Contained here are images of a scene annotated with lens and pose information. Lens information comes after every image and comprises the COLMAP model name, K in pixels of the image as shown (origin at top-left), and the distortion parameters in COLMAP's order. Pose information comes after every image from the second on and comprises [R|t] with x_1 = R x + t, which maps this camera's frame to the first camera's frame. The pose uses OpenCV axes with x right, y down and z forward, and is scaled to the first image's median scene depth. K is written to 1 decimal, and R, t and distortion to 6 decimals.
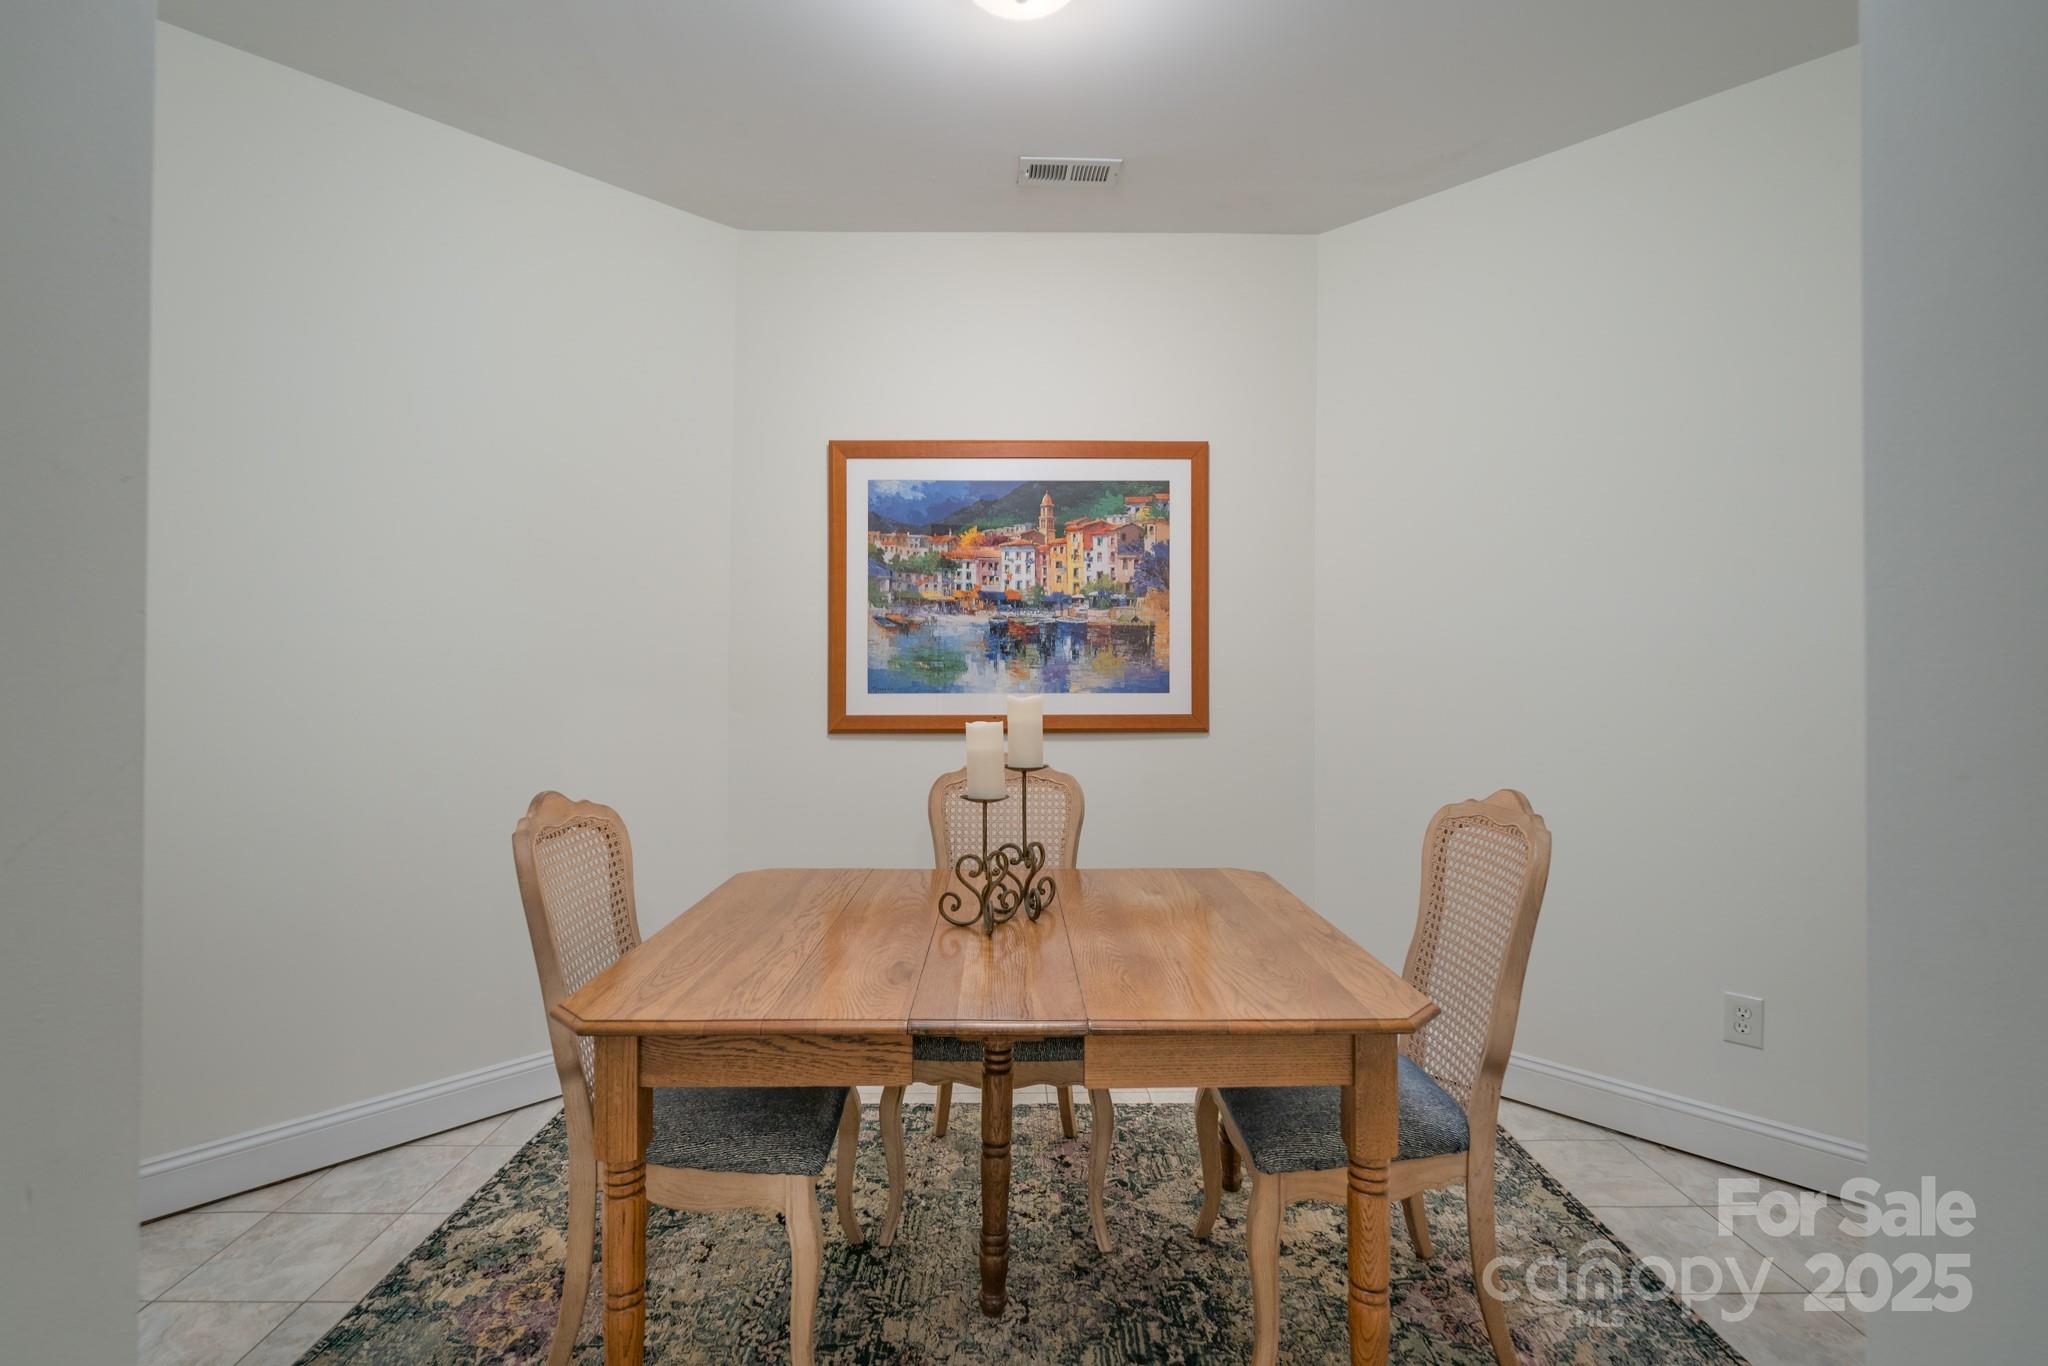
lens RADIAL K [[924.4, 0, 1018.6], [0, 924.4, 668.2], [0, 0, 1]] dist [-0.004703, 0.000676]
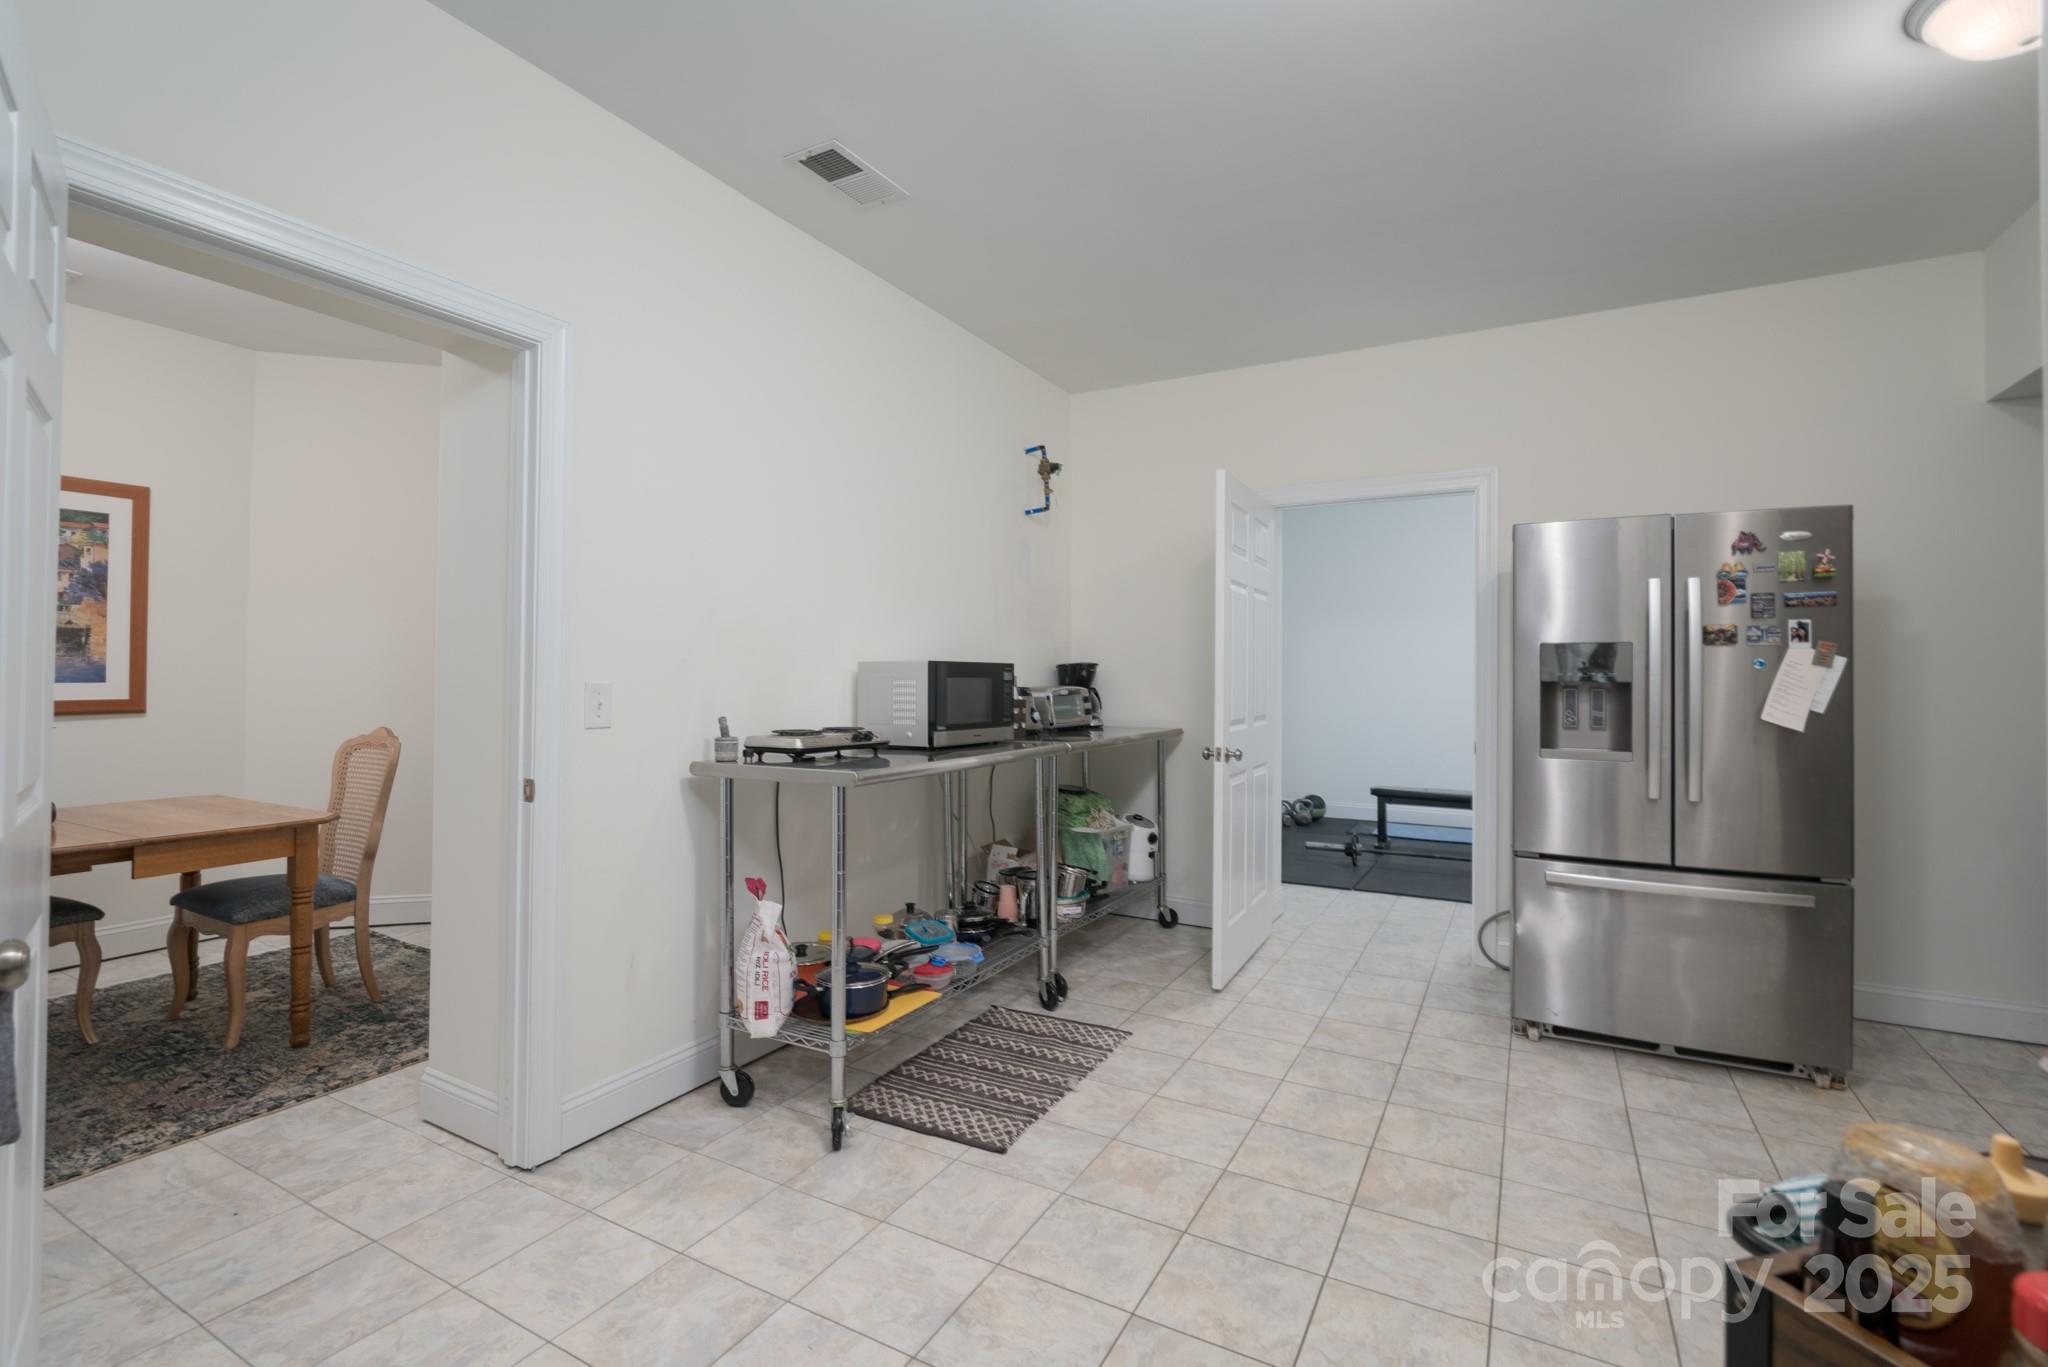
lens RADIAL K [[924.4, 0, 1017.9], [0, 924.4, 662.4], [0, 0, 1]] dist [-0.004703, 0.000676]
pose [[0.497930, 0.014356, 0.867098, -0.305125], [-0.012787, 0.999876, -0.009212, -0.004886], [-0.867123, -0.006500, 0.498052, -0.699290]]
